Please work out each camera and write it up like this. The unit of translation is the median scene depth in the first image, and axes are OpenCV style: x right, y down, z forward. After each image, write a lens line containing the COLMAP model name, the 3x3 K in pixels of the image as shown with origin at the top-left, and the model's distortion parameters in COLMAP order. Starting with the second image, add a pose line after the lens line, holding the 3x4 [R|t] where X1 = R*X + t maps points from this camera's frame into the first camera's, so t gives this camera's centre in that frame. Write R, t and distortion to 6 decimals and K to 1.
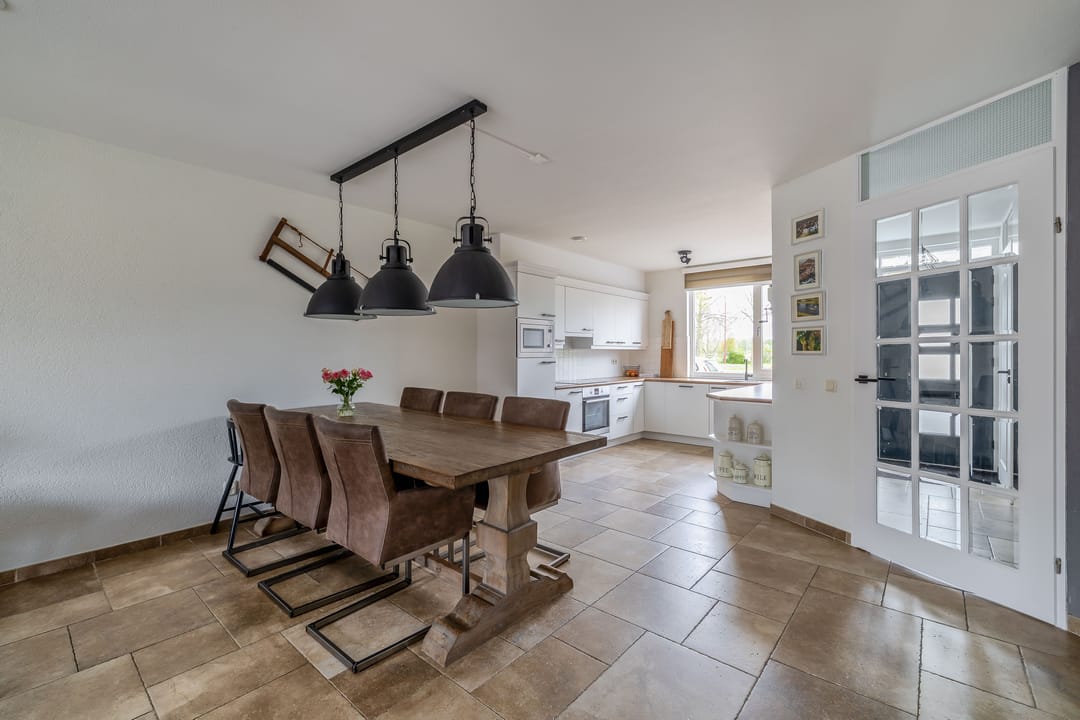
lens RADIAL K [[465.1, 0, 536.9], [0, 465.1, 353.3], [0, 0, 1]] dist [0.000095, 0.000084]
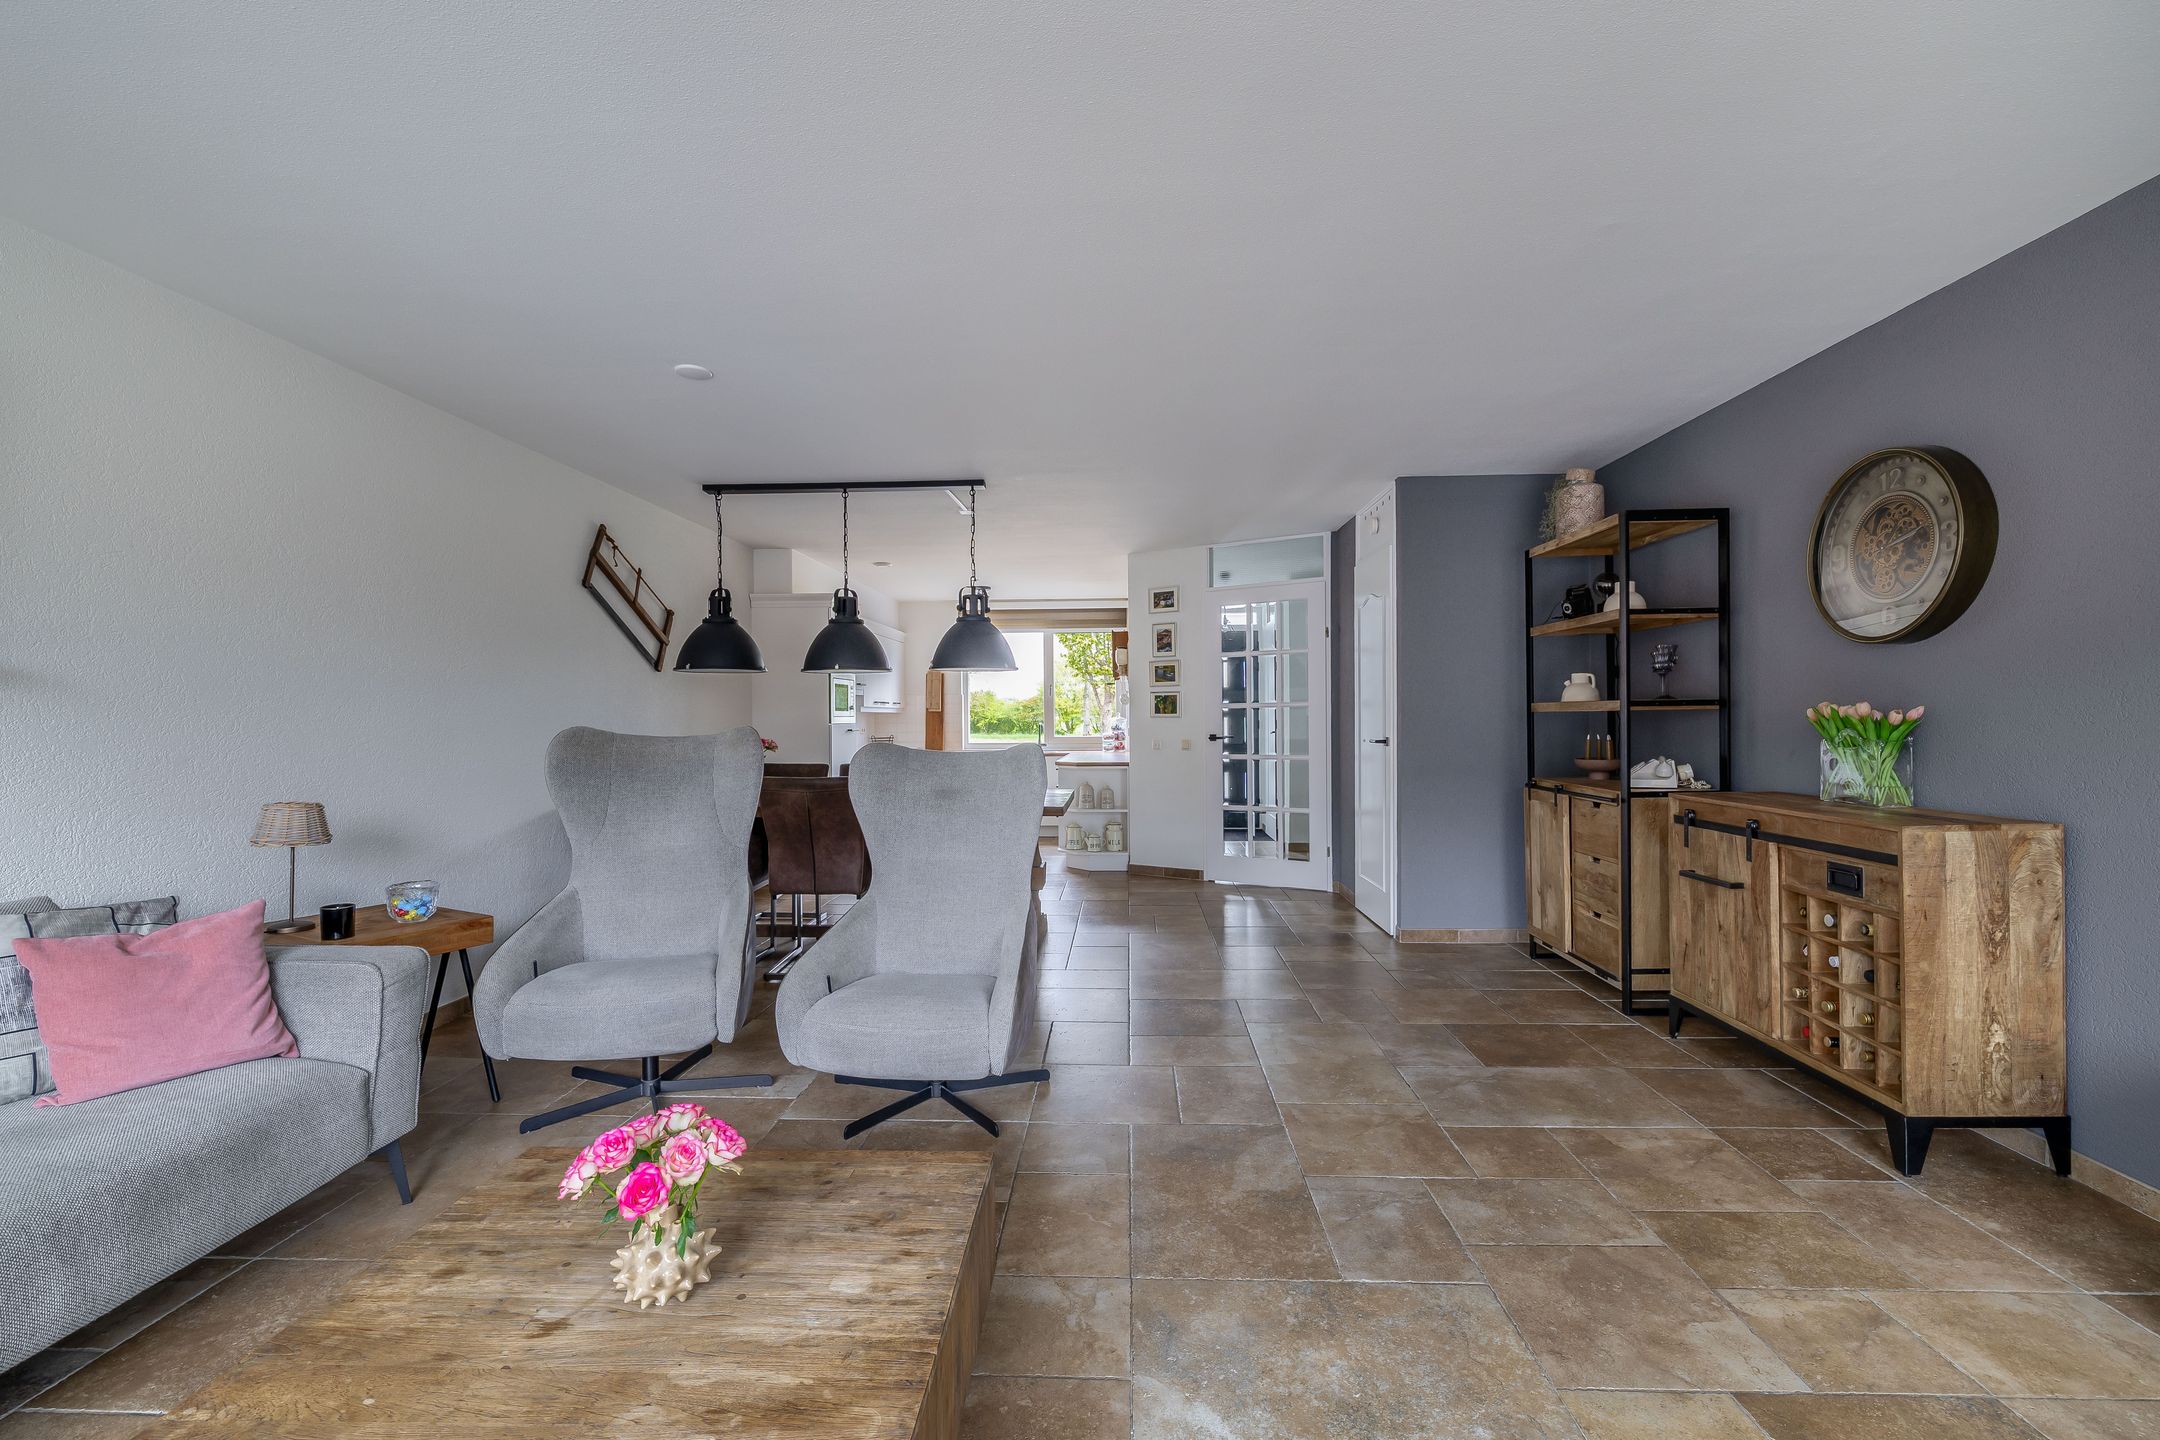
lens RADIAL K [[920.9, 0, 1091.7], [0, 920.9, 724.4], [0, 0, 1]] dist [0.000786, -0.000142]
pose [[0.781953, -0.010169, 0.623255, -0.864983], [0.007004, 0.999947, 0.007528, 0.002133], [-0.623298, -0.001522, 0.781983, -0.556715]]
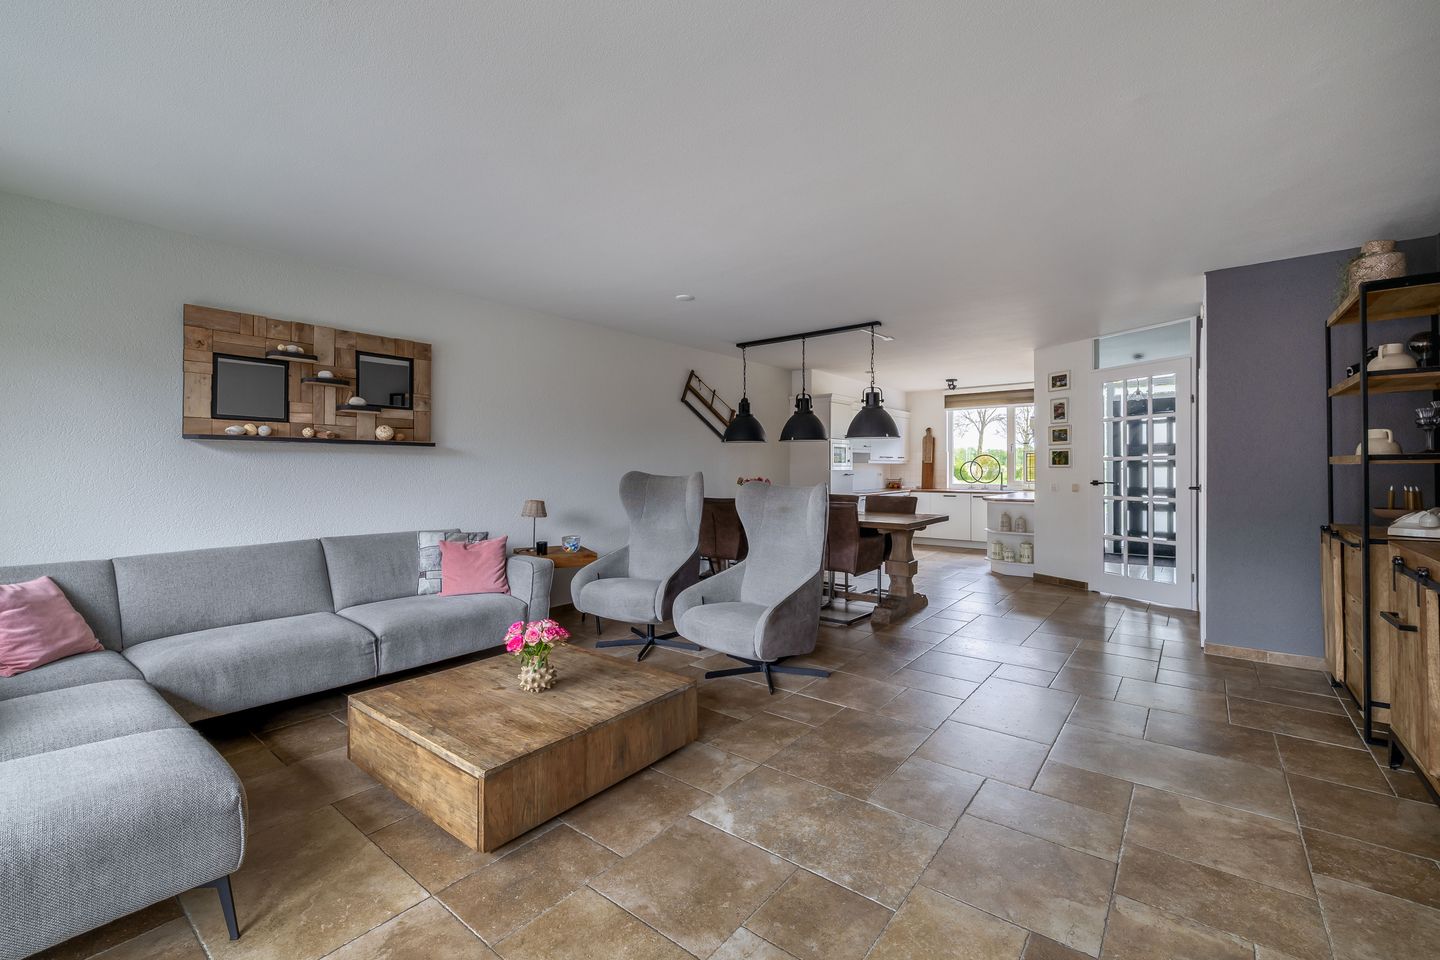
lens RADIAL K [[607.0, 0, 724.1], [0, 607.0, 469.8], [0, 0, 1]] dist [0.000648, 0.000090]
pose [[0.998876, -0.002587, 0.047339, -0.556283], [0.002422, 0.999991, 0.003558, 0.000796], [-0.047348, -0.003440, 0.998873, -0.848776]]
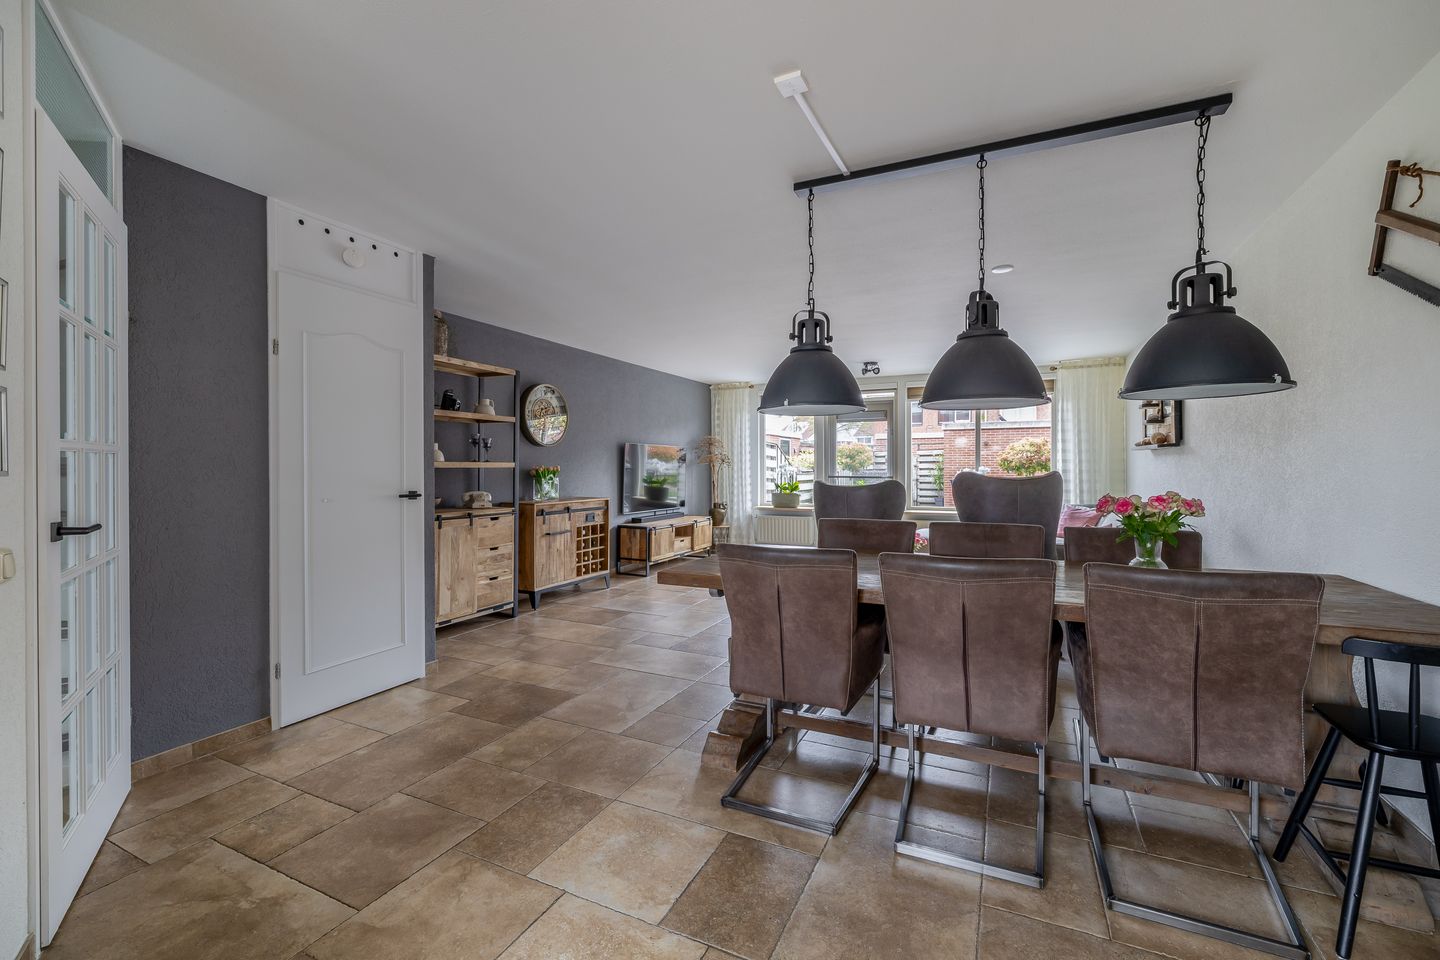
lens RADIAL K [[605.2, 0, 717.0], [0, 605.2, 475.3], [0, 0, 1]] dist [0.001165, 0.000164]
pose [[-0.966437, 0.003505, -0.256879, 0.222929], [-0.000053, 0.999904, 0.013843, -0.001077], [0.256903, 0.013392, -0.966345, 1.439190]]
